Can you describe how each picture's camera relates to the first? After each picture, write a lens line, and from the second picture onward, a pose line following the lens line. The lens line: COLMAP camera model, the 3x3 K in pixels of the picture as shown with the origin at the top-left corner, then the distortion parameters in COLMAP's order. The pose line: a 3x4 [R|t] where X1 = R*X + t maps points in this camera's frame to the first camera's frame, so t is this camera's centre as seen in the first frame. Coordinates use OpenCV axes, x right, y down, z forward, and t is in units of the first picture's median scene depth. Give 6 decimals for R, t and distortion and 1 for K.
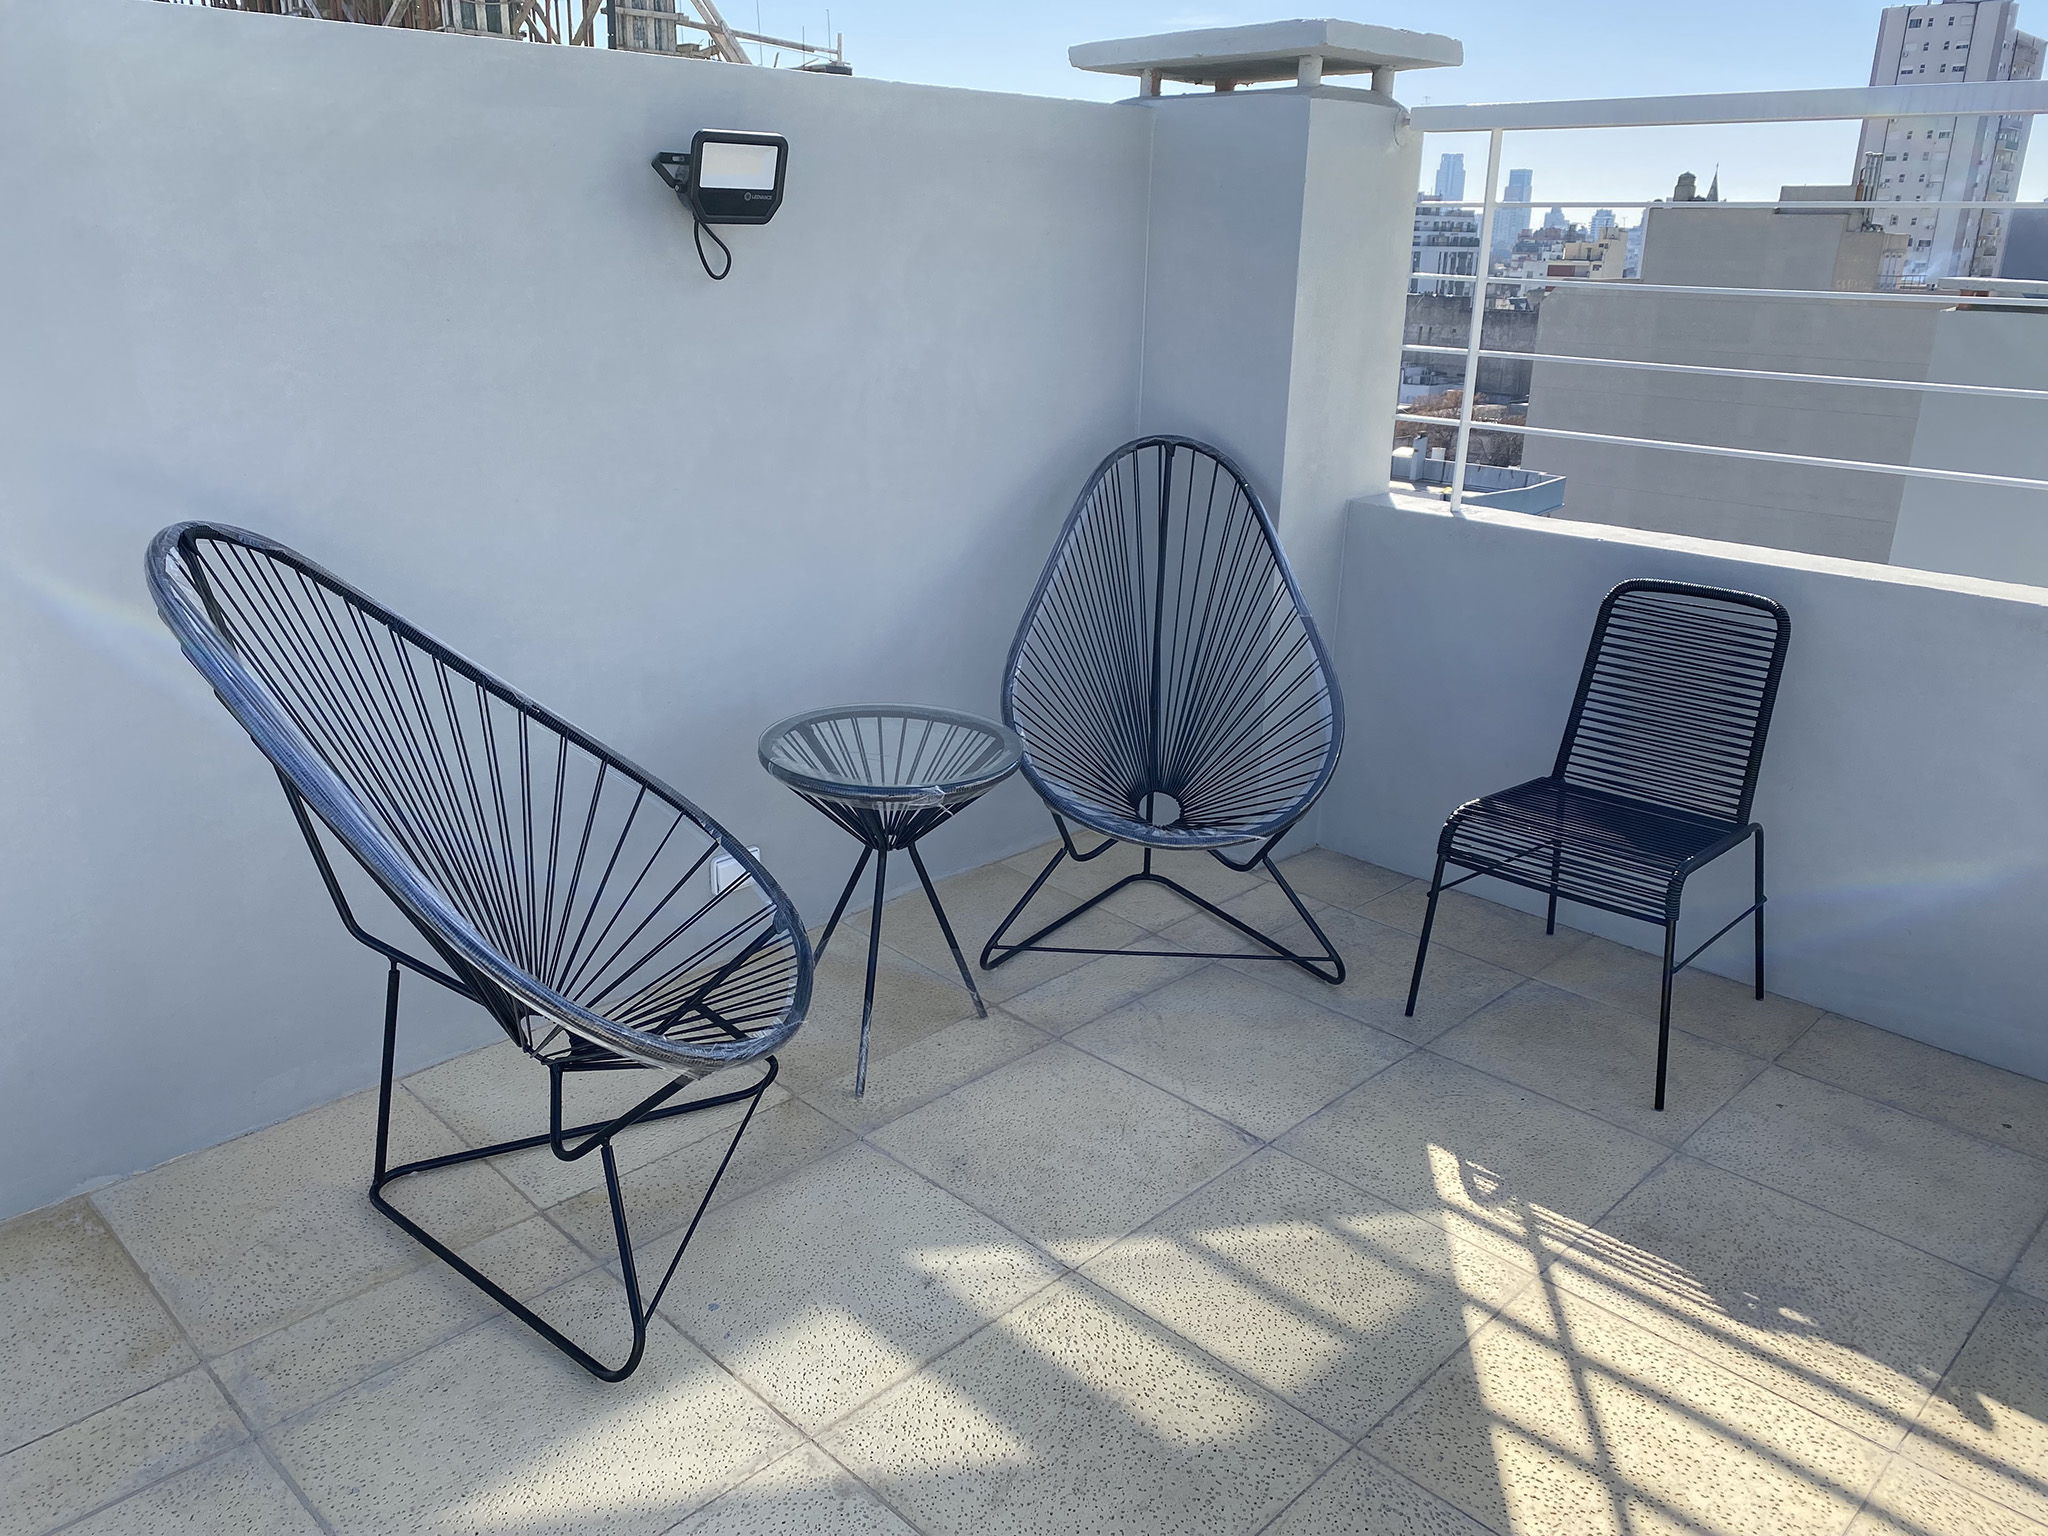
lens RADIAL K [[1556.5, 0, 1015.9], [0, 1556.5, 755.2], [0, 0, 1]] dist [0.039579, -0.046700]
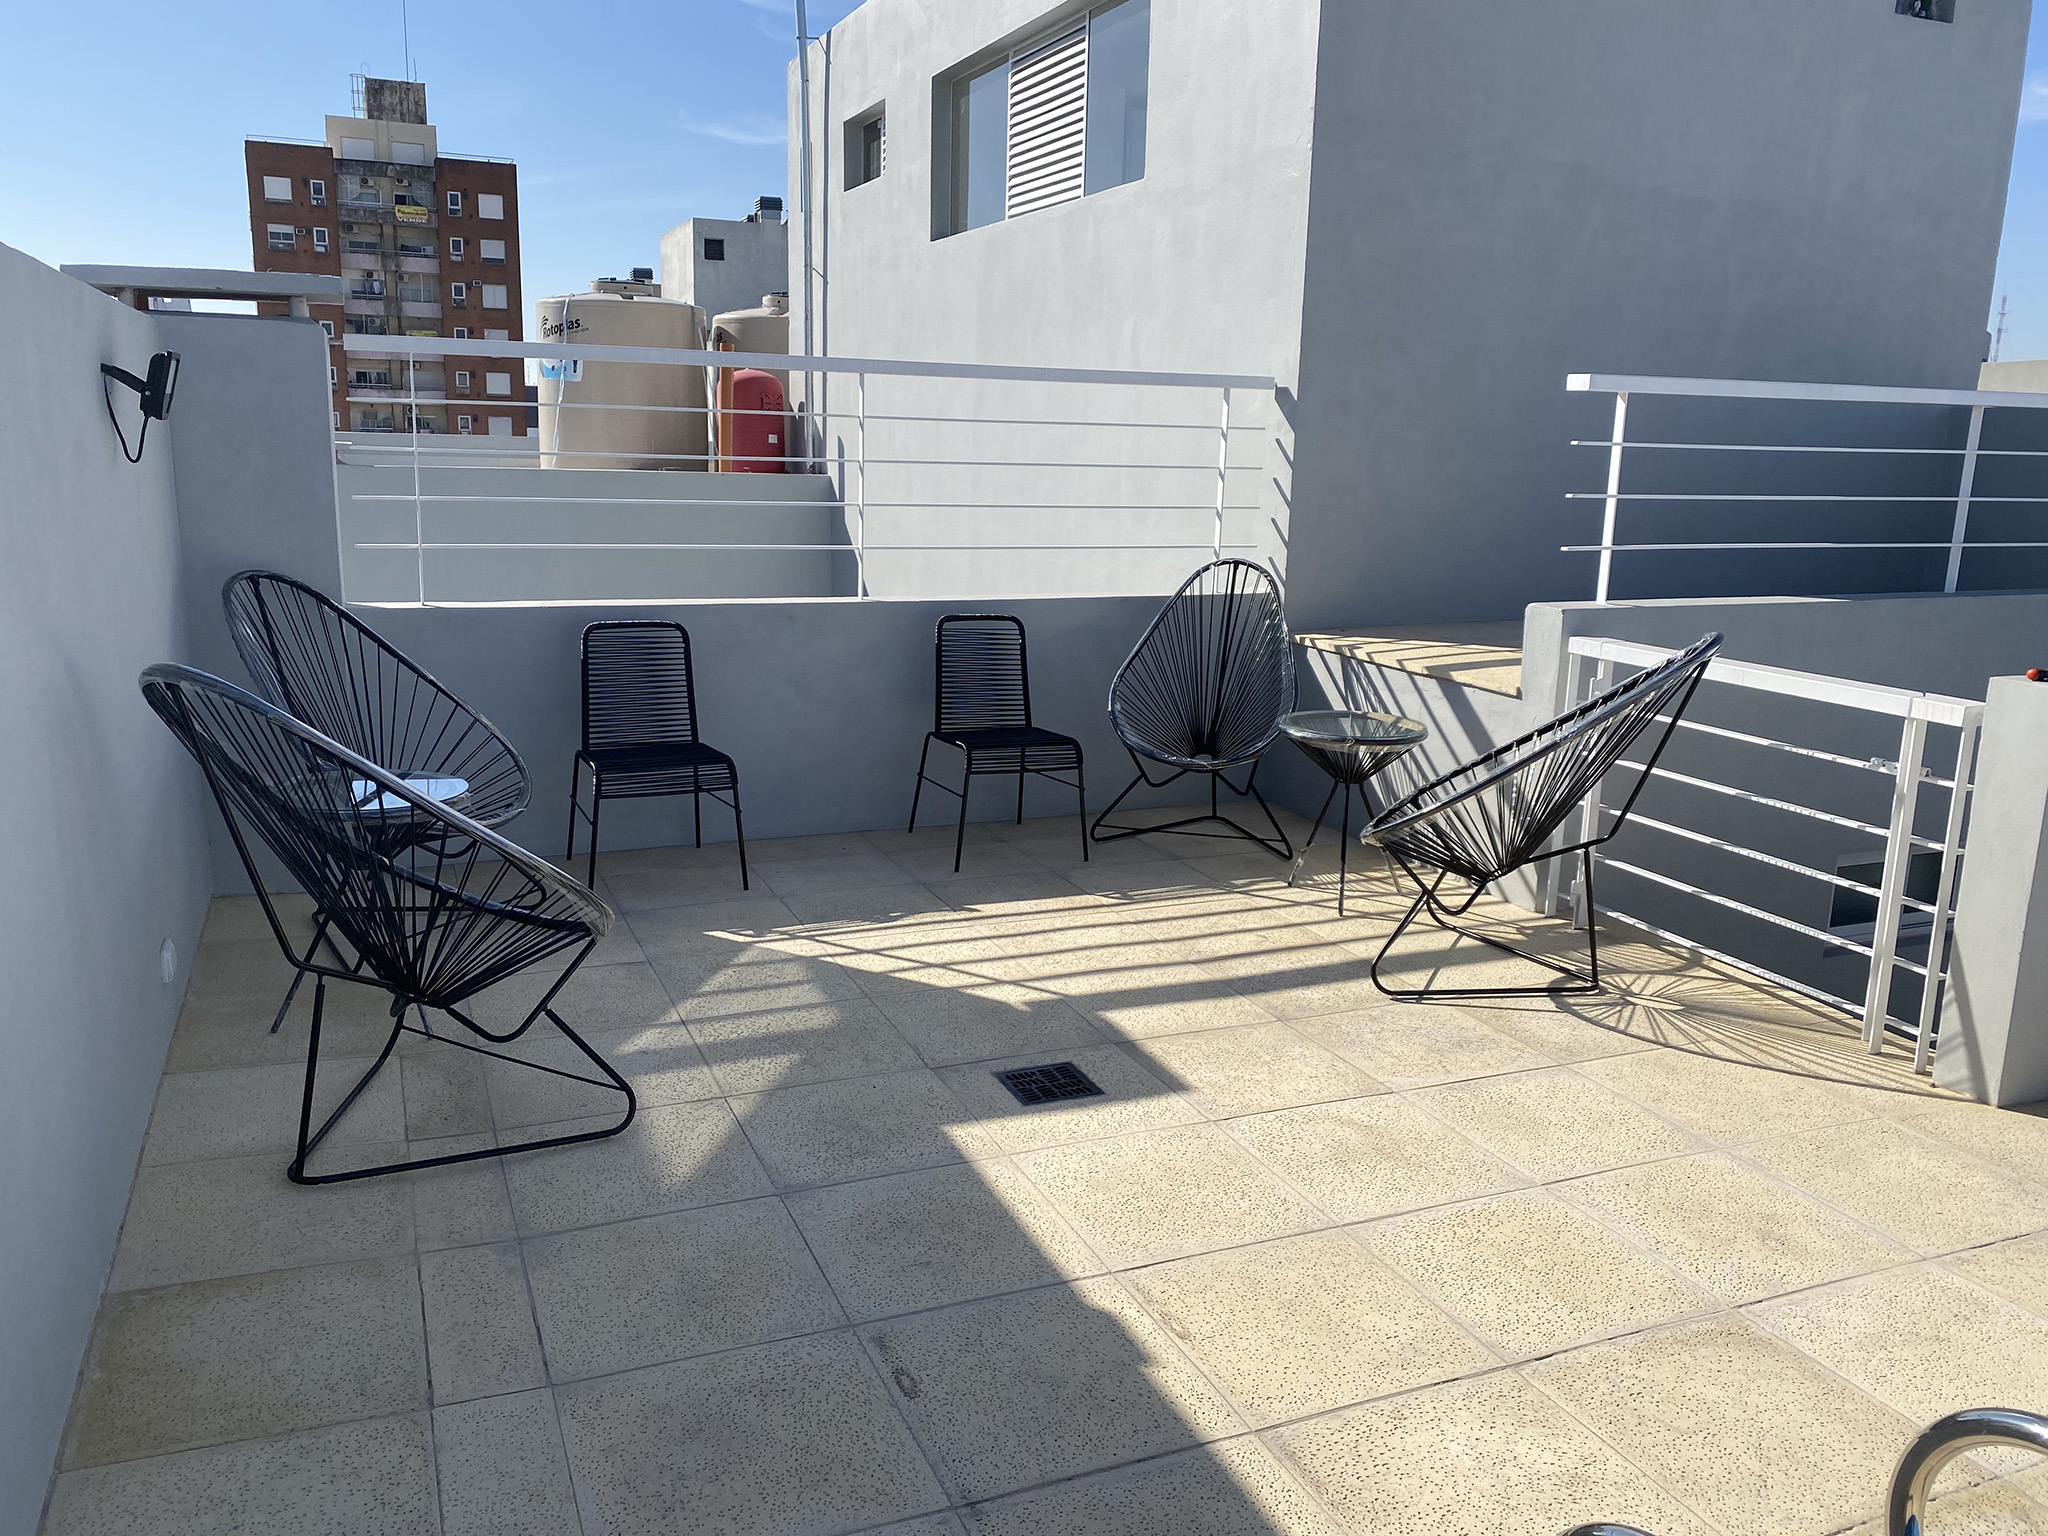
lens RADIAL K [[1556.5, 0, 1015.9], [0, 1556.5, 755.2], [0, 0, 1]] dist [0.039579, -0.046700]
pose [[0.382483, -0.195222, 0.903103, -1.323379], [0.278888, 0.956229, 0.088591, 0.001495], [-0.880868, 0.217980, 0.420186, -0.100611]]
